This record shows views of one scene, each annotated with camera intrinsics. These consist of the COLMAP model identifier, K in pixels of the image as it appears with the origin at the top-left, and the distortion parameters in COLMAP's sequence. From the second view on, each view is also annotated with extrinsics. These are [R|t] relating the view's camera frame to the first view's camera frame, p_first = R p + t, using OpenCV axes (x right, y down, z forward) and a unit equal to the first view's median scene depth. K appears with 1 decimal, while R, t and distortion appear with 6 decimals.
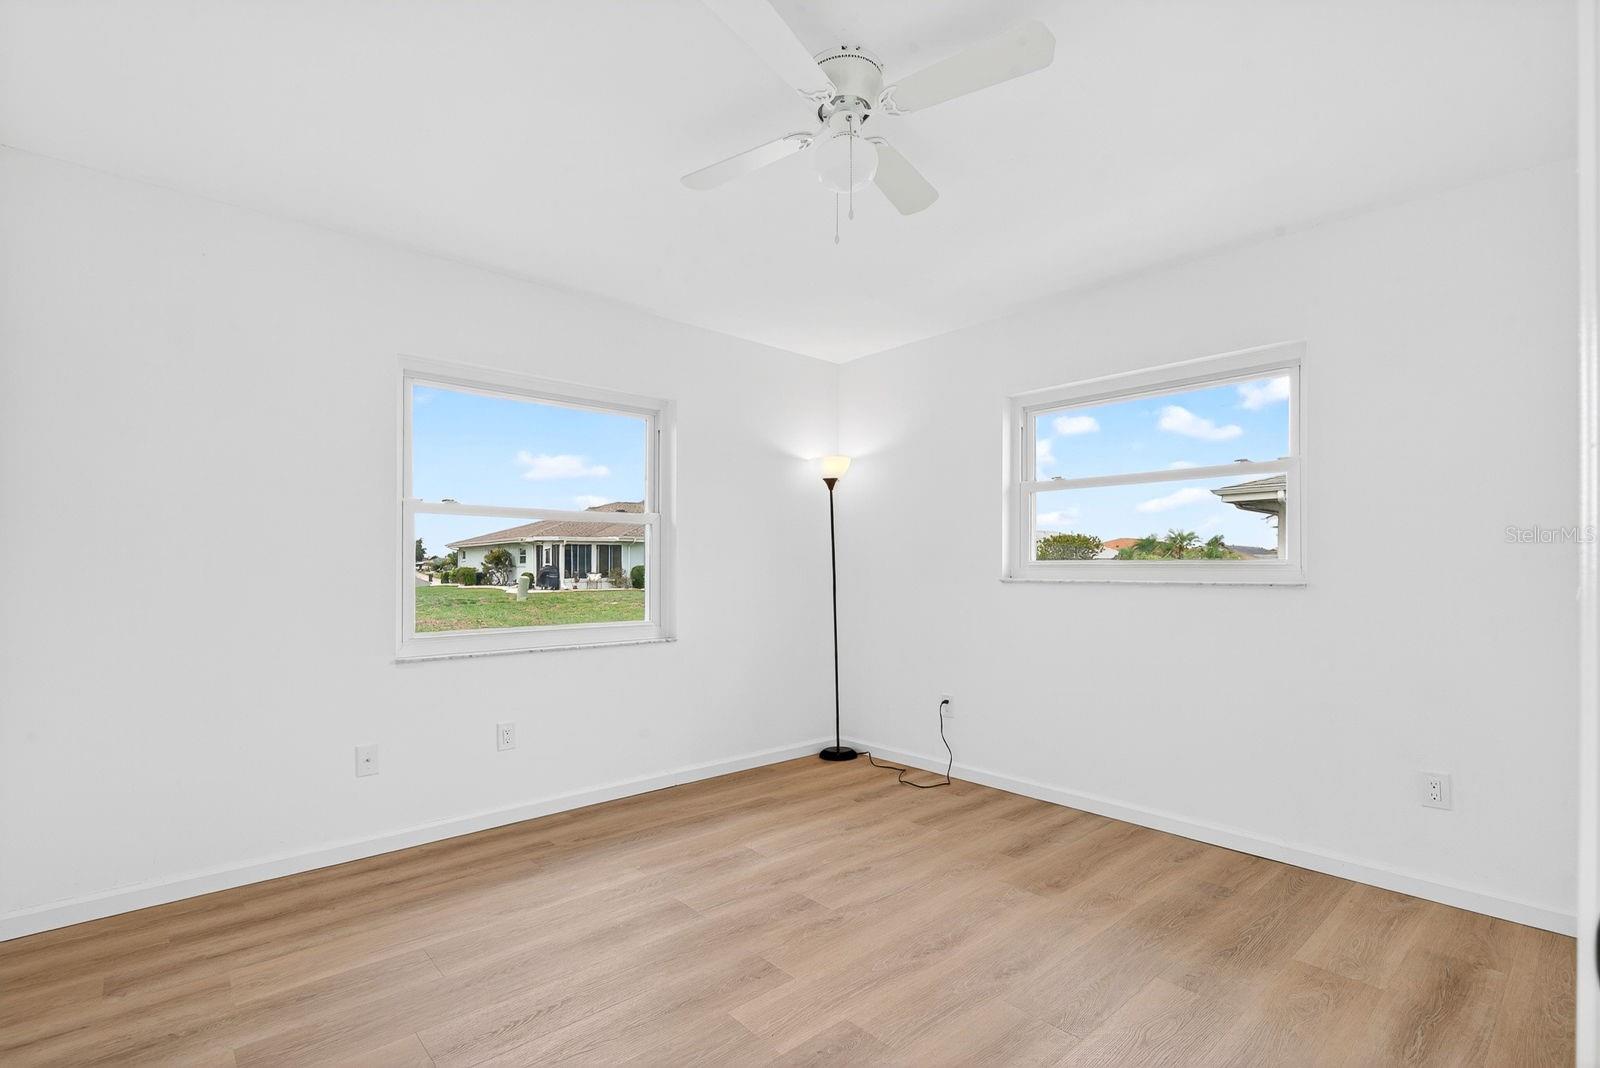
lens RADIAL K [[740.1, 0, 800.4], [0, 740.1, 526.5], [0, 0, 1]] dist [-0.001518, -0.000640]
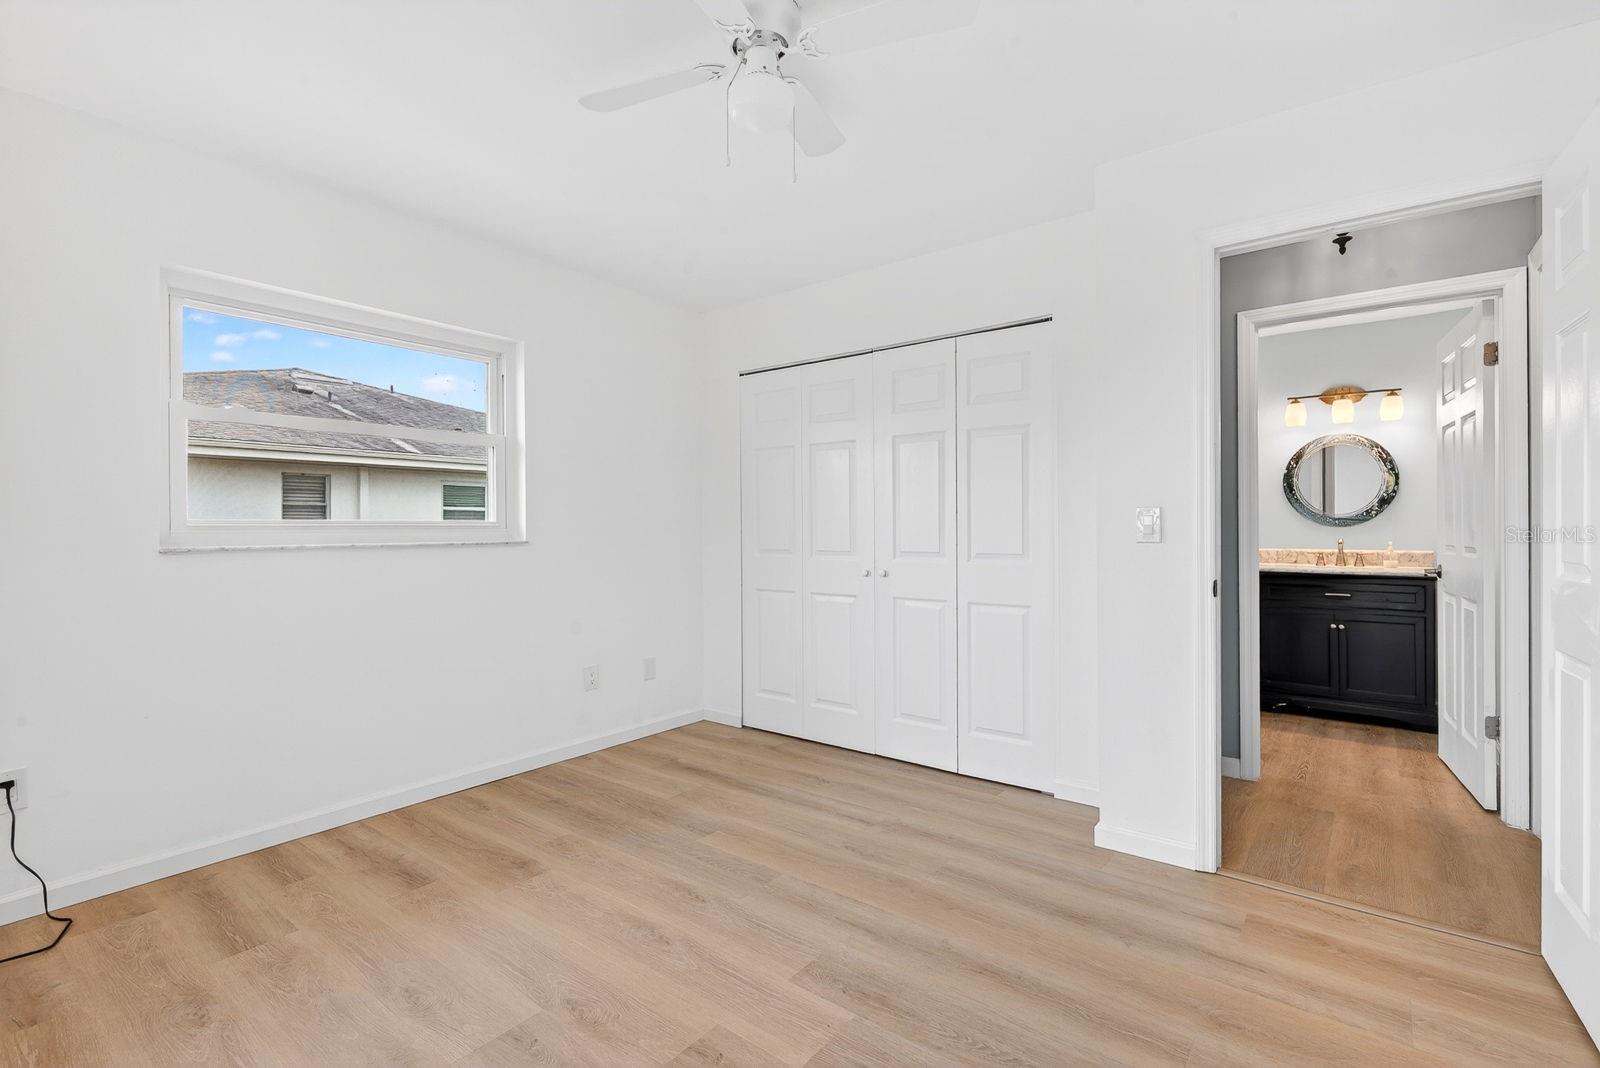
lens RADIAL K [[740.1, 0, 800.4], [0, 740.1, 526.5], [0, 0, 1]] dist [-0.001518, -0.000640]
pose [[-0.187580, -0.000115, 0.982249, -0.639291], [-0.049372, 0.998737, -0.009311, 0.045109], [-0.981008, -0.050242, -0.187349, 0.836671]]
